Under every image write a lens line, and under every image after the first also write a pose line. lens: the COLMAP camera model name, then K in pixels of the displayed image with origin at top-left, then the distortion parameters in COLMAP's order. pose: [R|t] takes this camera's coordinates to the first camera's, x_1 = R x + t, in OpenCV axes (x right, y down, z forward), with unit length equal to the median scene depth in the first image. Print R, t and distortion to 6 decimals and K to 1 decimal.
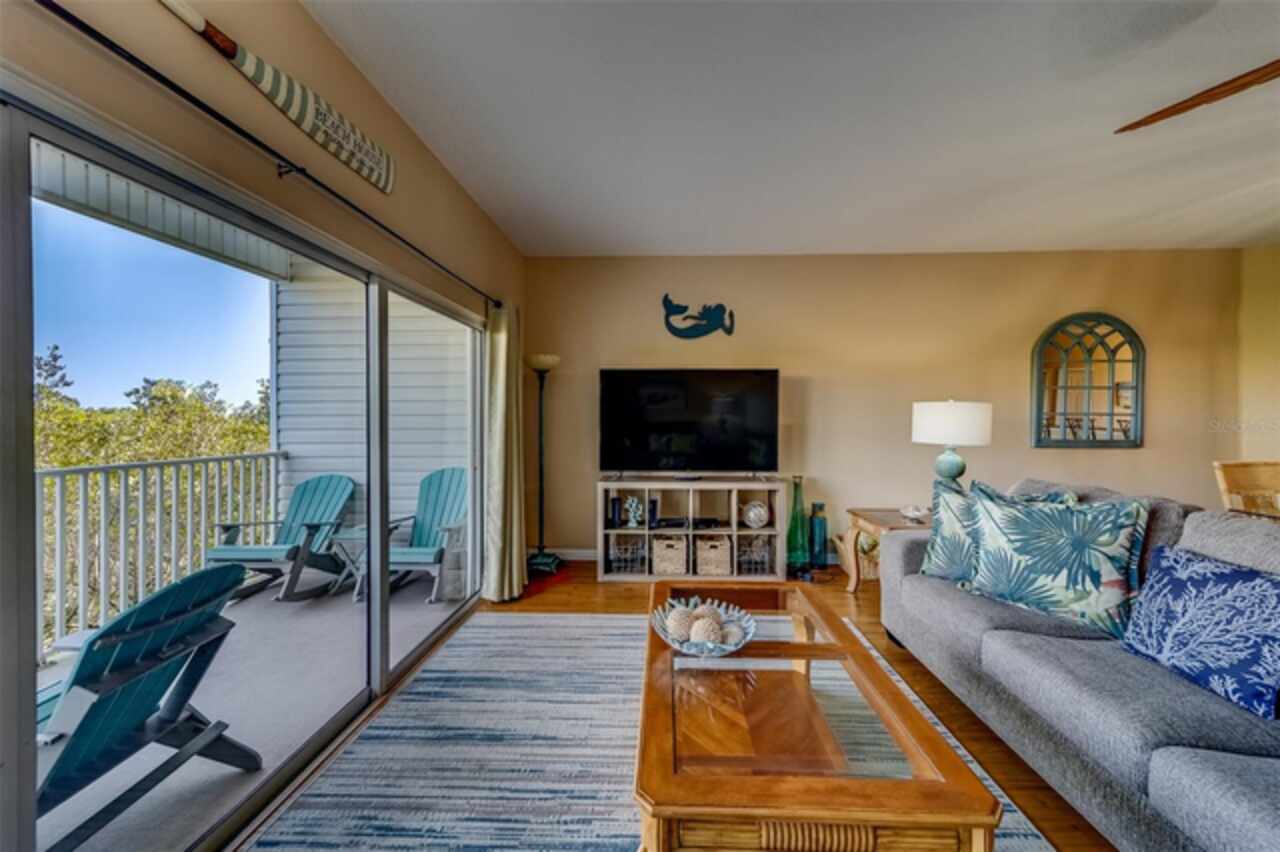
lens RADIAL K [[446.1, 0, 645.6], [0, 446.1, 421.5], [0, 0, 1]] dist [0.006195, -0.000134]
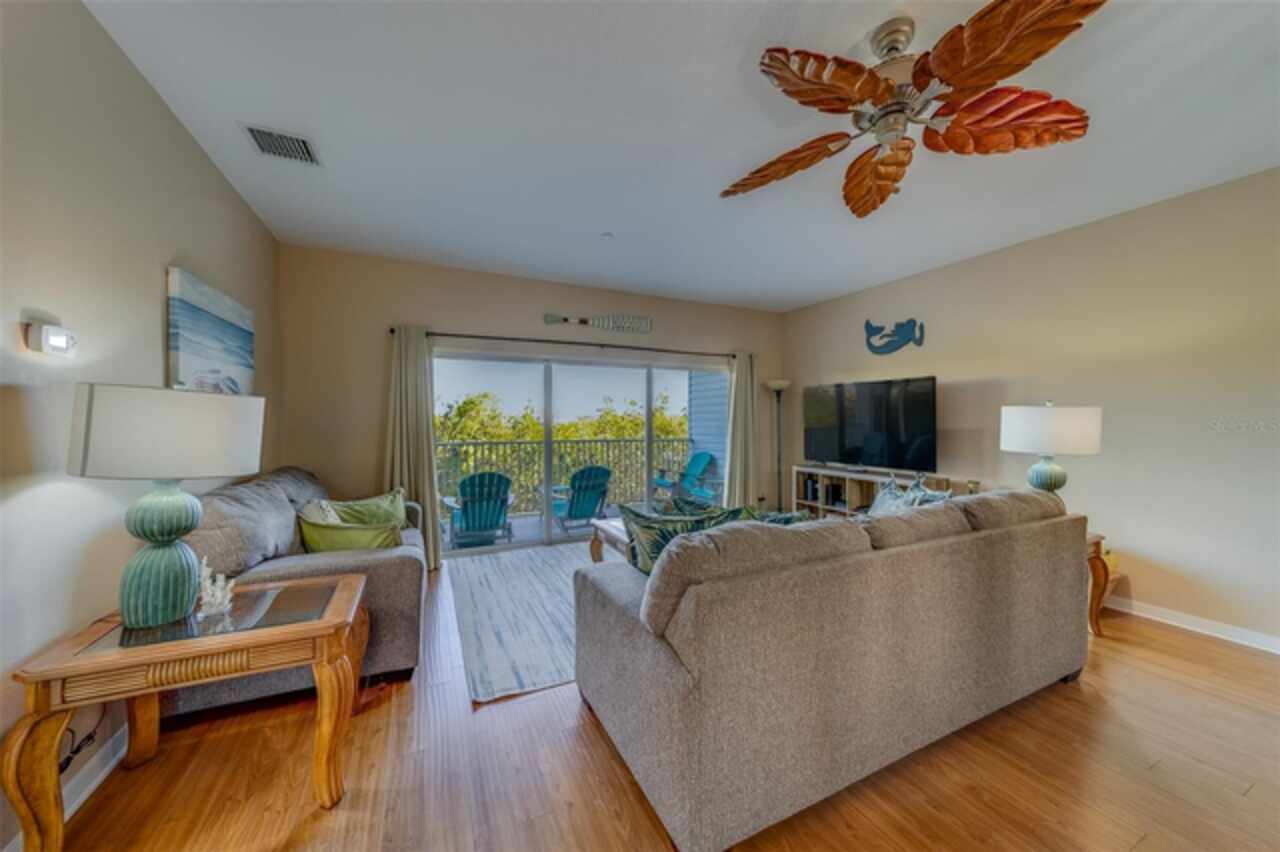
lens RADIAL K [[446.1, 0, 639.0], [0, 446.1, 422.8], [0, 0, 1]] dist [0.006195, -0.000134]
pose [[0.460979, 0.005380, -0.887395, 0.874836], [-0.008998, 0.999959, 0.001388, -0.001826], [0.887365, 0.007345, 0.461009, -0.111758]]
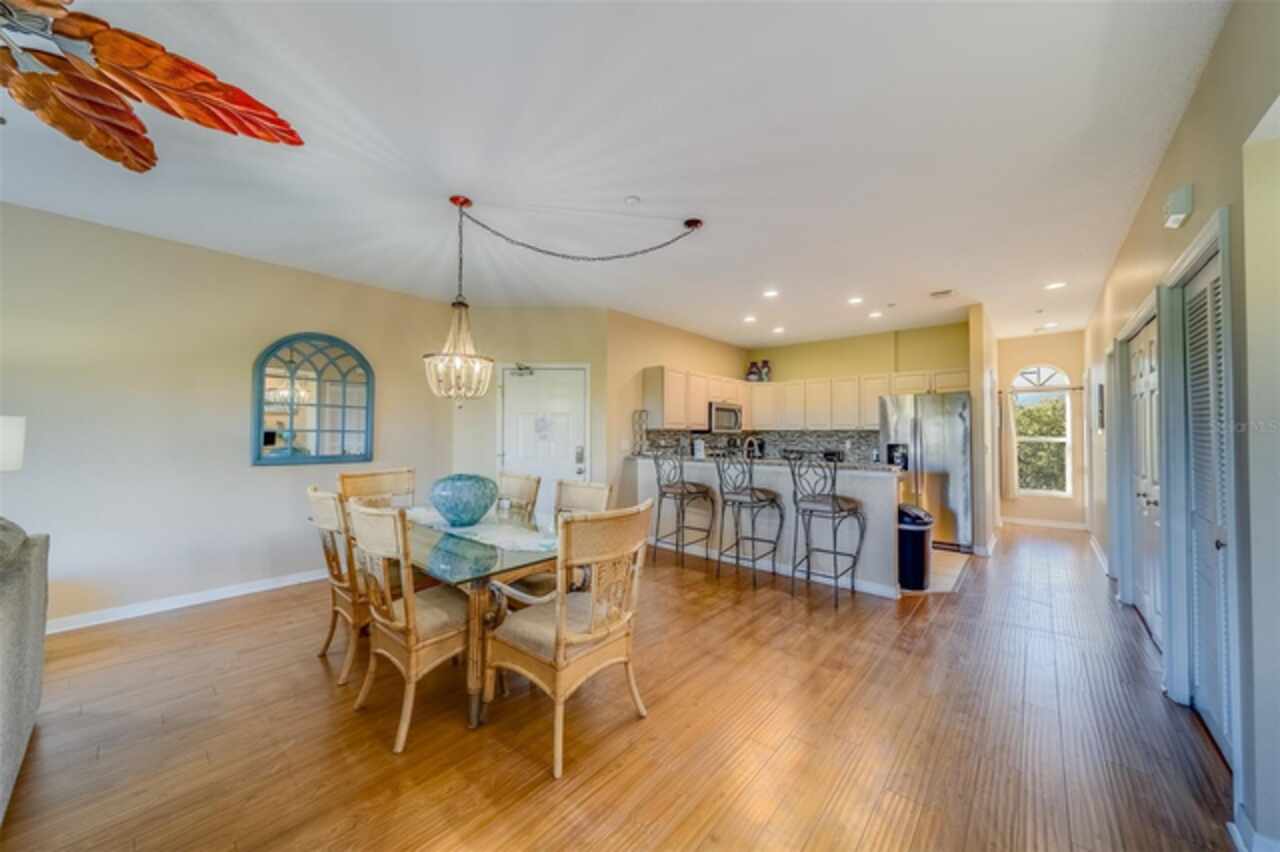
lens RADIAL K [[446.1, 0, 645.0], [0, 446.1, 424.2], [0, 0, 1]] dist [0.006195, -0.000134]
pose [[0.628203, 0.021218, 0.777760, 0.662789], [0.001282, 0.999599, -0.028305, -0.001722], [-0.778049, 0.018778, 0.627923, -0.240105]]
